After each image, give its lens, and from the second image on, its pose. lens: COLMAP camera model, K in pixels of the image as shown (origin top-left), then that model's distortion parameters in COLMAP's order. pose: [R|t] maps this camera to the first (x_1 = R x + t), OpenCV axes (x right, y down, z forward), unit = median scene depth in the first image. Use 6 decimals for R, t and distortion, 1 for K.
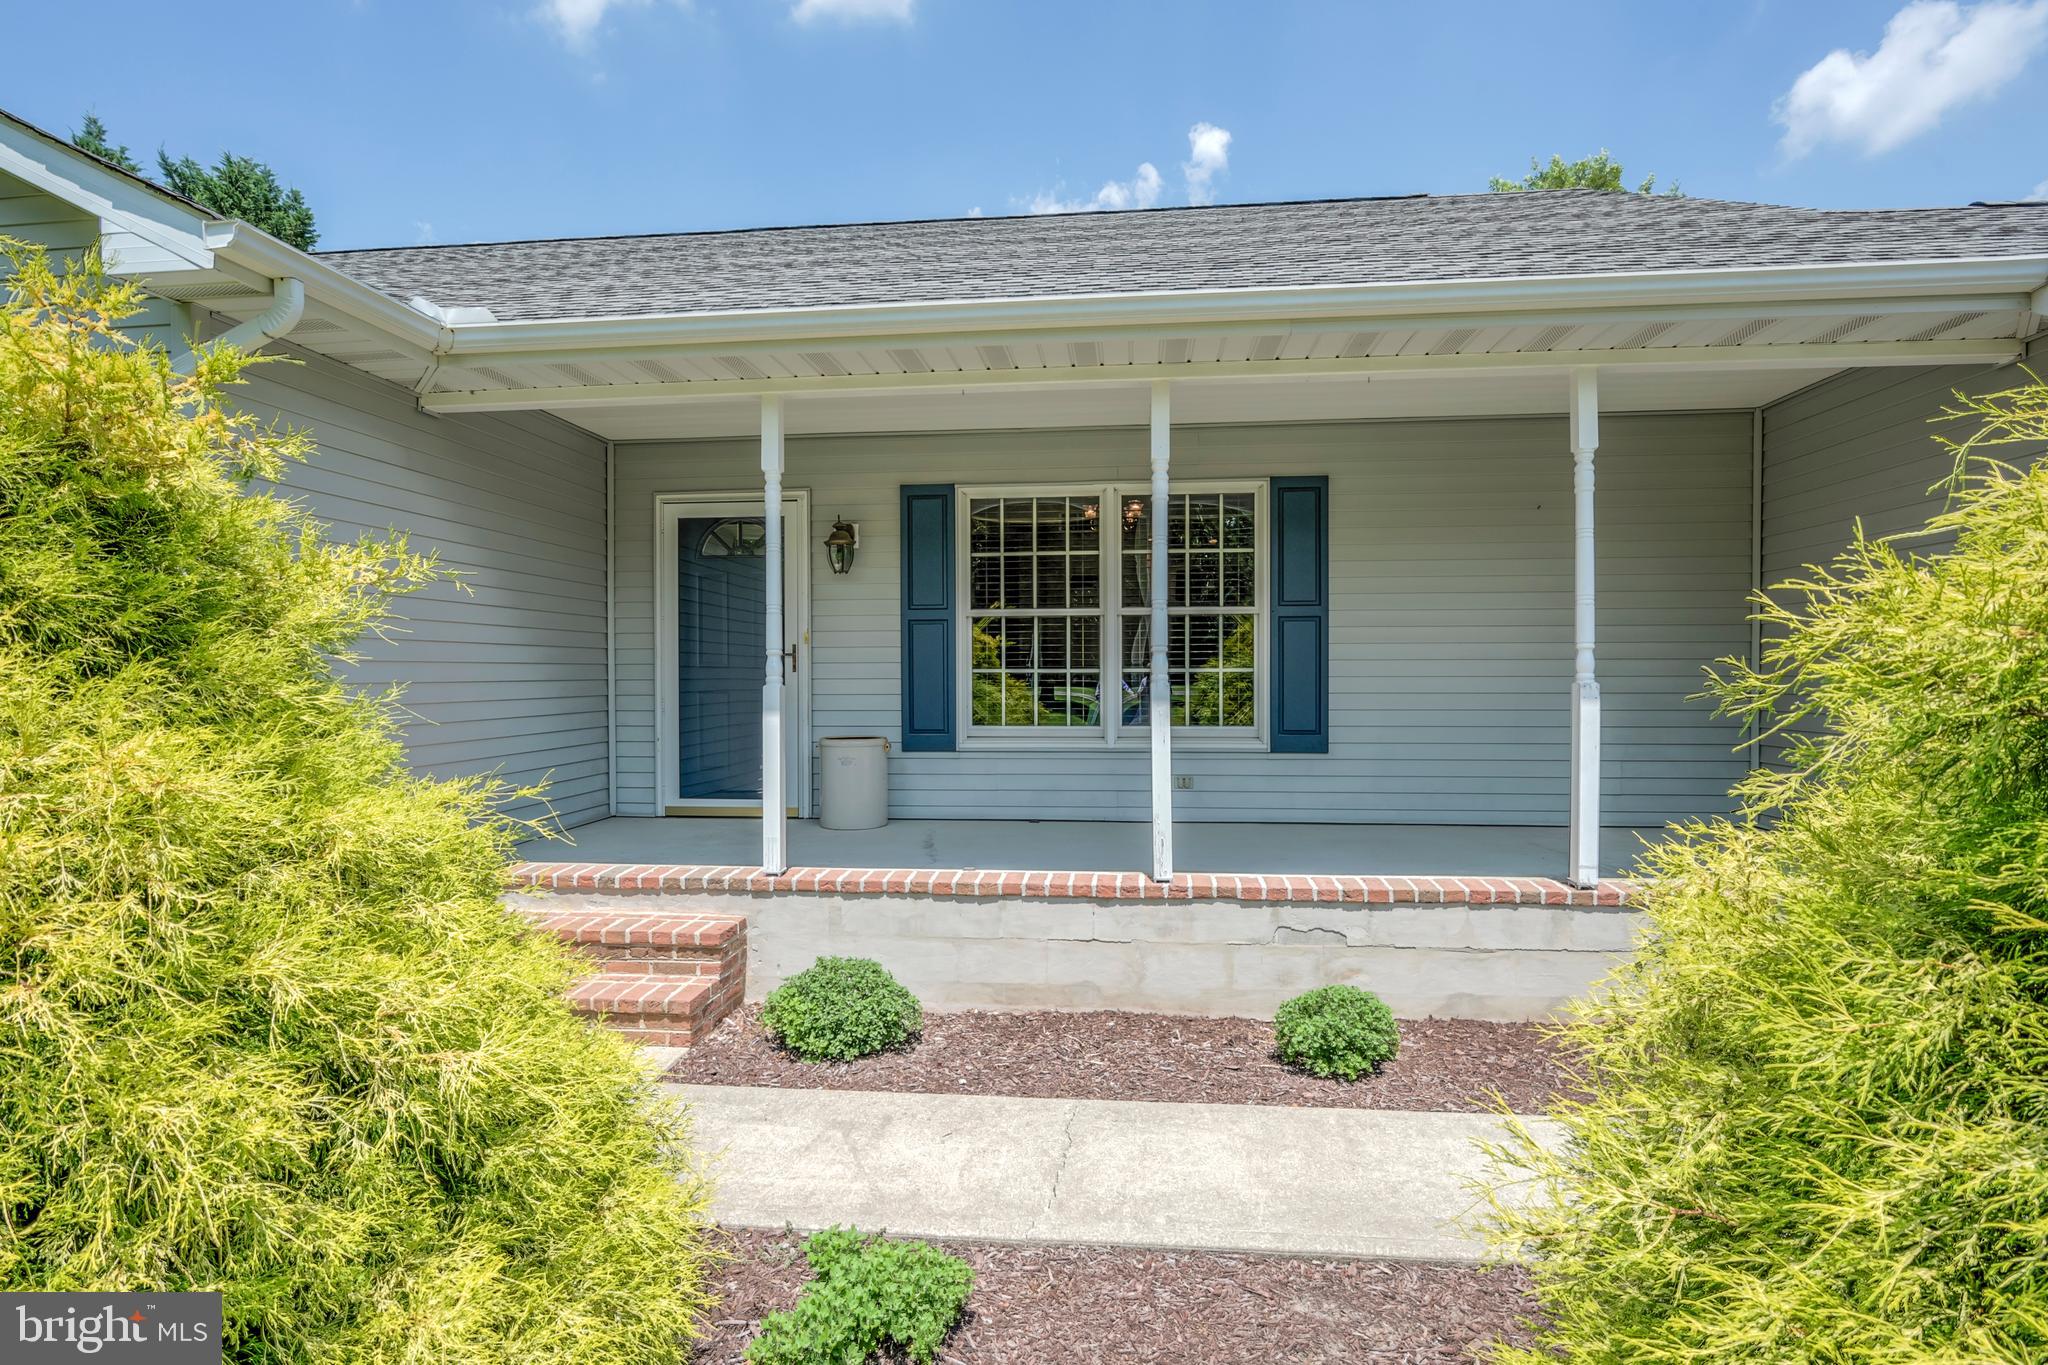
lens RADIAL K [[1022.9, 0, 1024.7], [0, 1022.9, 687.8], [0, 0, 1]] dist [-0.002212, -0.000012]
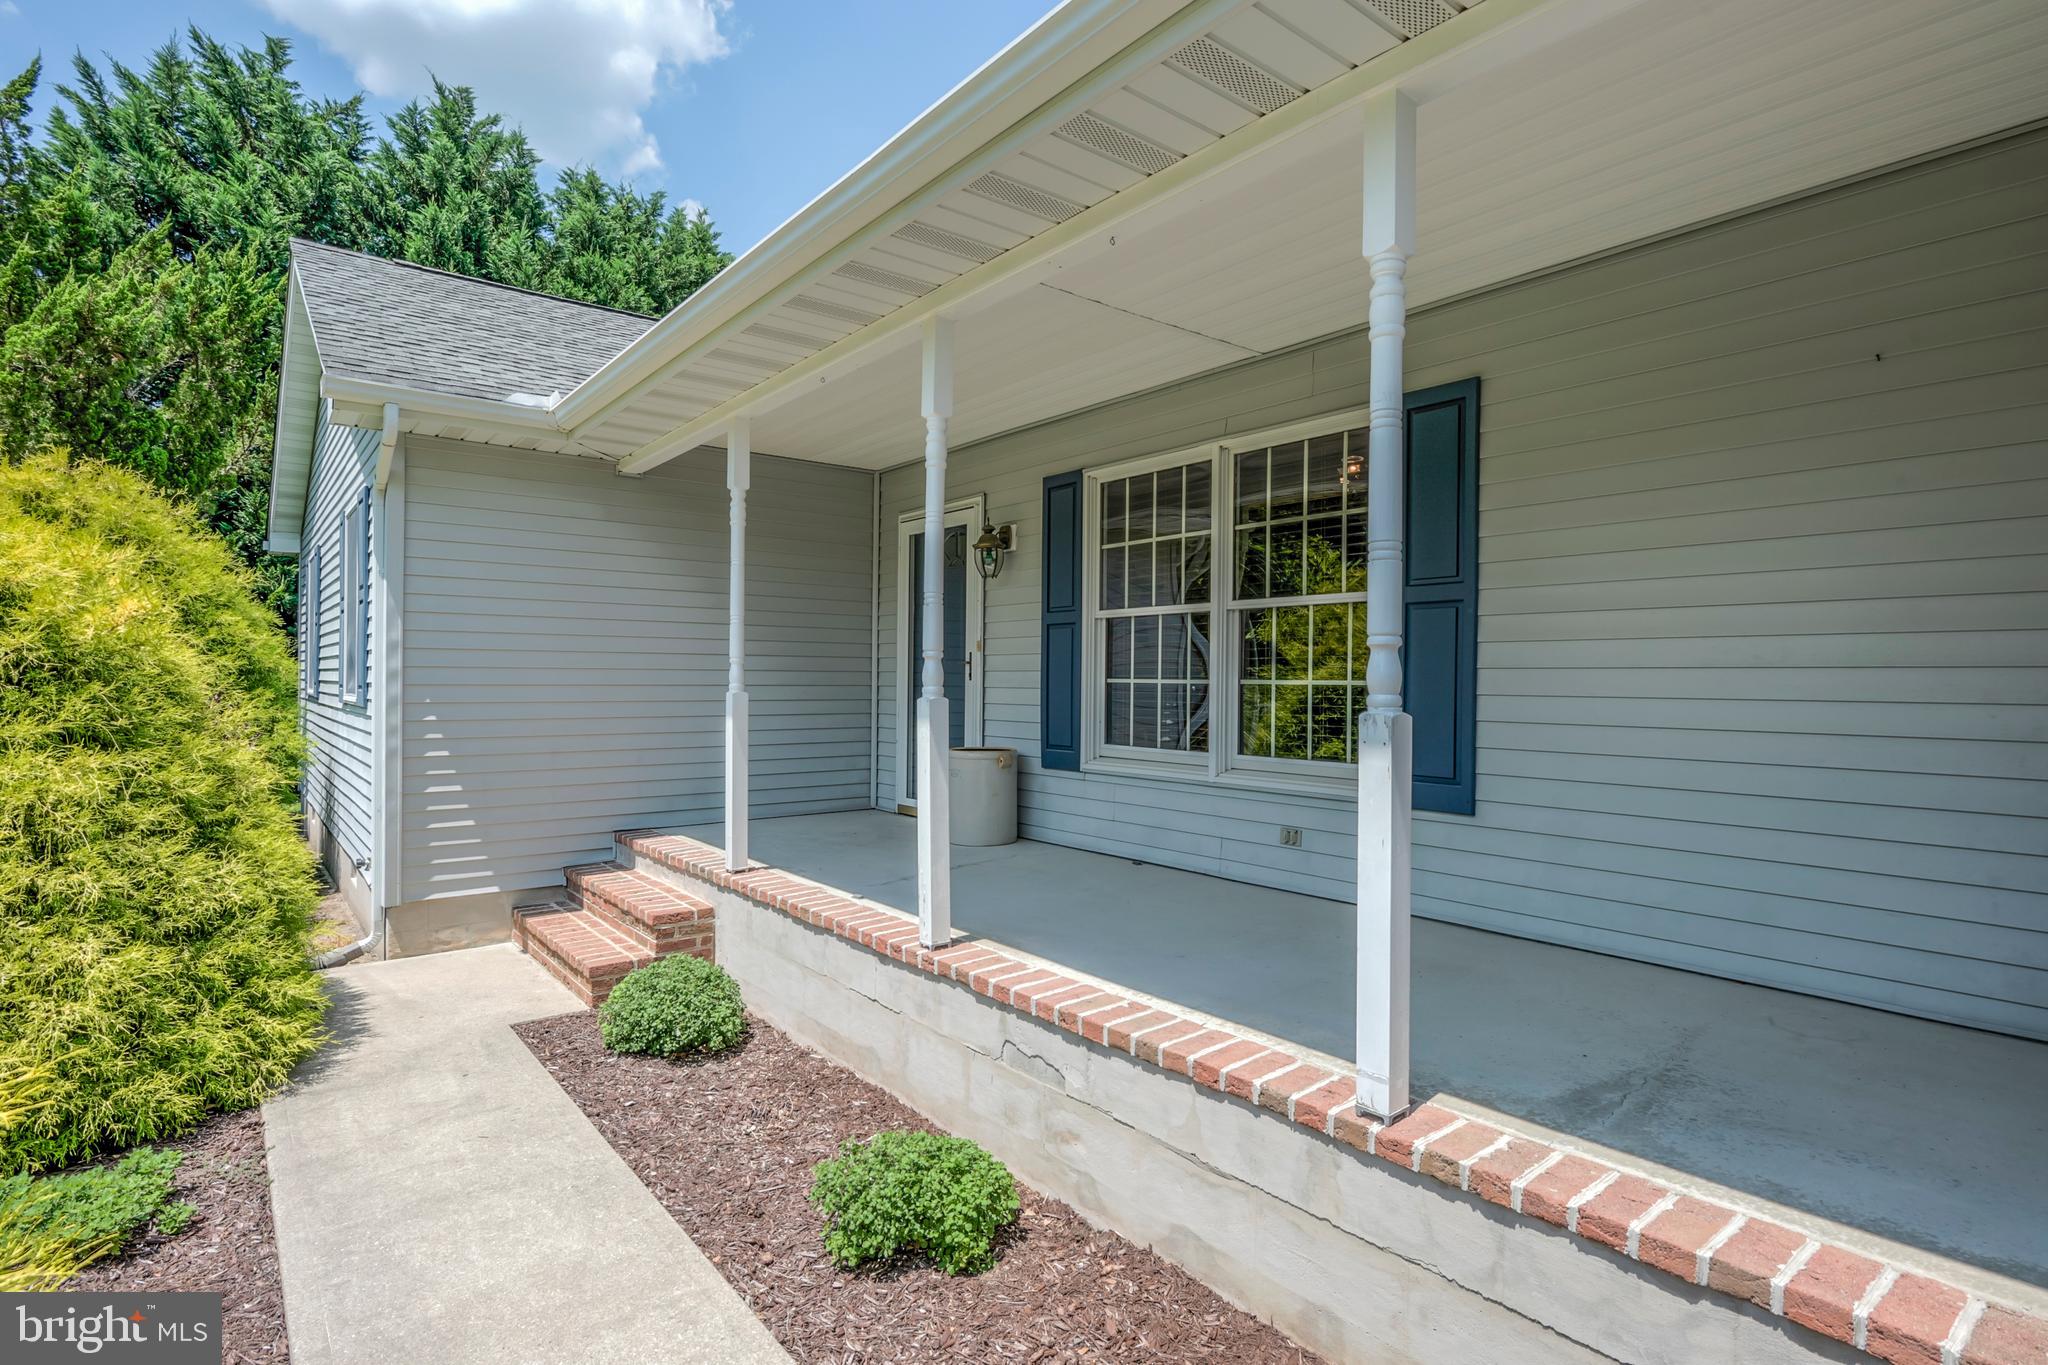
lens RADIAL K [[1022.9, 0, 1024.7], [0, 1022.9, 687.8], [0, 0, 1]] dist [-0.002212, -0.000012]
pose [[0.707447, 0.014988, -0.706607, 0.536476], [-0.020232, 0.999795, 0.000950, -0.010158], [0.706476, 0.013624, 0.707605, 0.350827]]
